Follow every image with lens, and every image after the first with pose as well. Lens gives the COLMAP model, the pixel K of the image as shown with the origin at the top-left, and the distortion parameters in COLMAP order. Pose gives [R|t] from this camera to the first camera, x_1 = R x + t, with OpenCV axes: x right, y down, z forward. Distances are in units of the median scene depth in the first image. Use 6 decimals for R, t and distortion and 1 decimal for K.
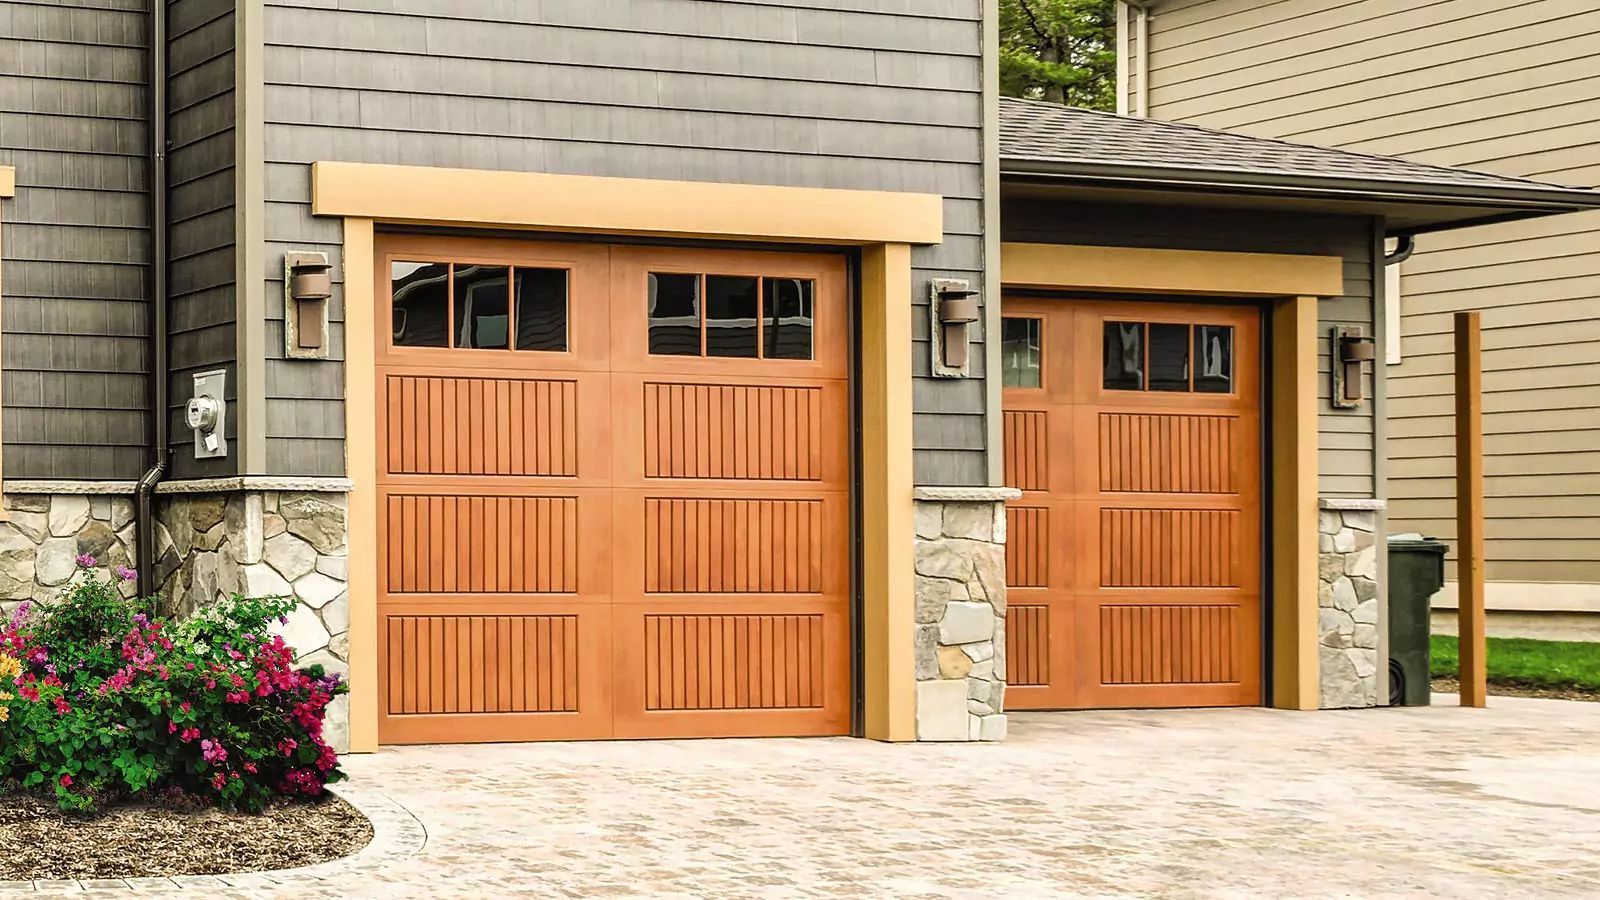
lens RADIAL K [[3609.4, 0, 800.0], [0, 3609.4, 450.0], [0, 0, 1]] dist [-0.007938, -0.265759]
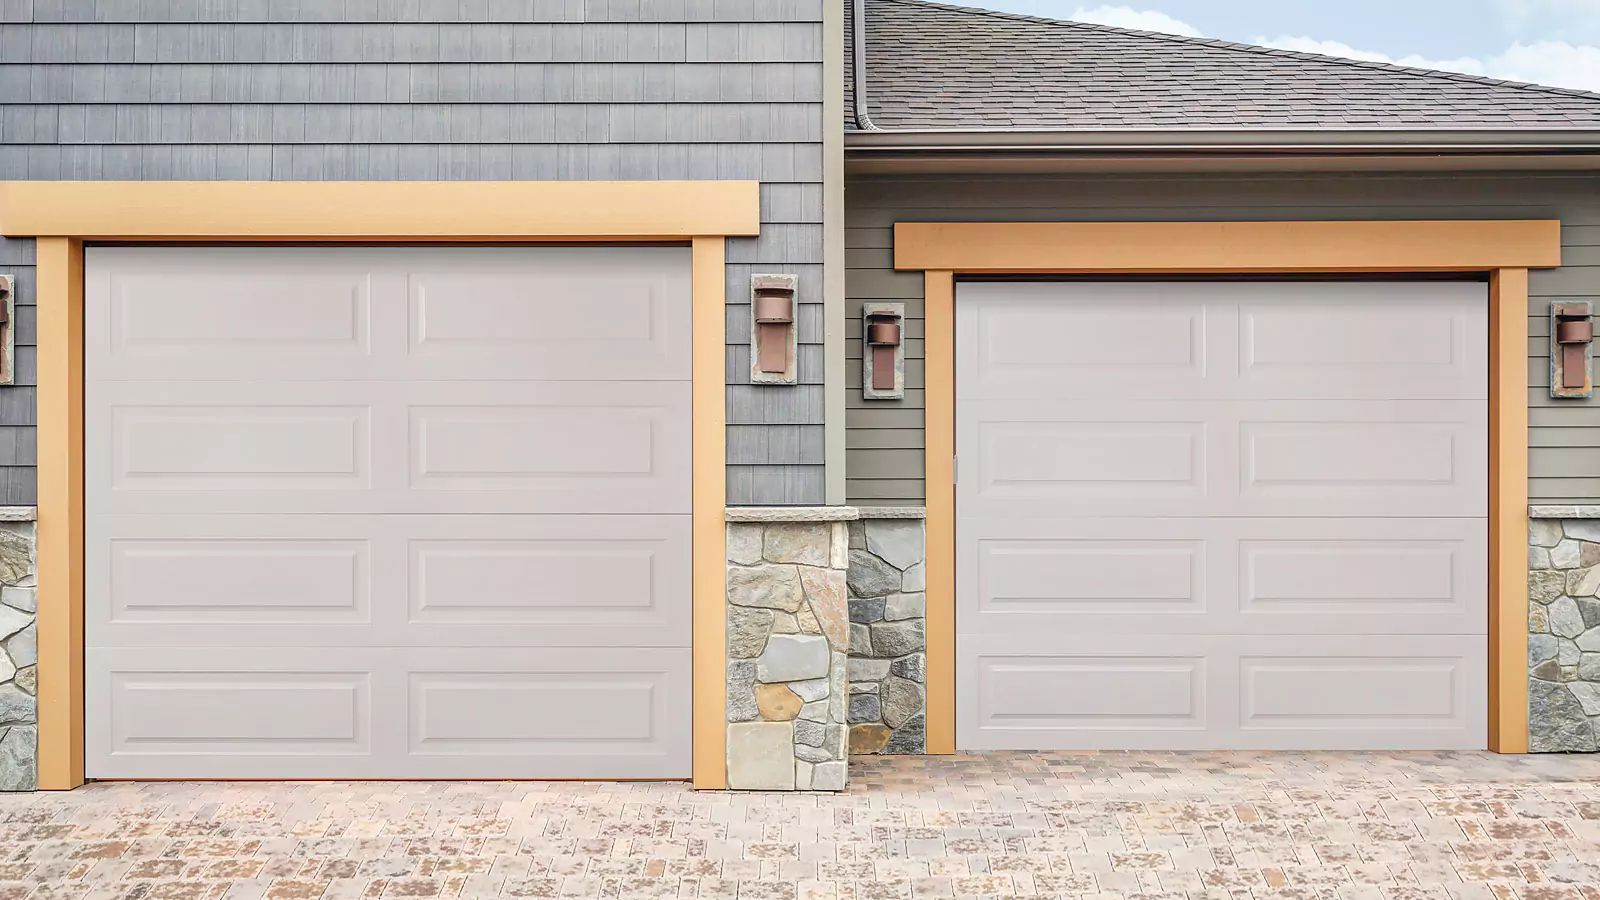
lens RADIAL K [[3609.4, 0, 800.0], [0, 3609.4, 450.0], [0, 0, 1]] dist [-0.007938, -0.265759]
pose [[0.905420, -0.011811, -0.424353, 0.427907], [0.015612, 0.999863, 0.005482, -0.008563], [0.424230, -0.011588, 0.905480, 0.191331]]
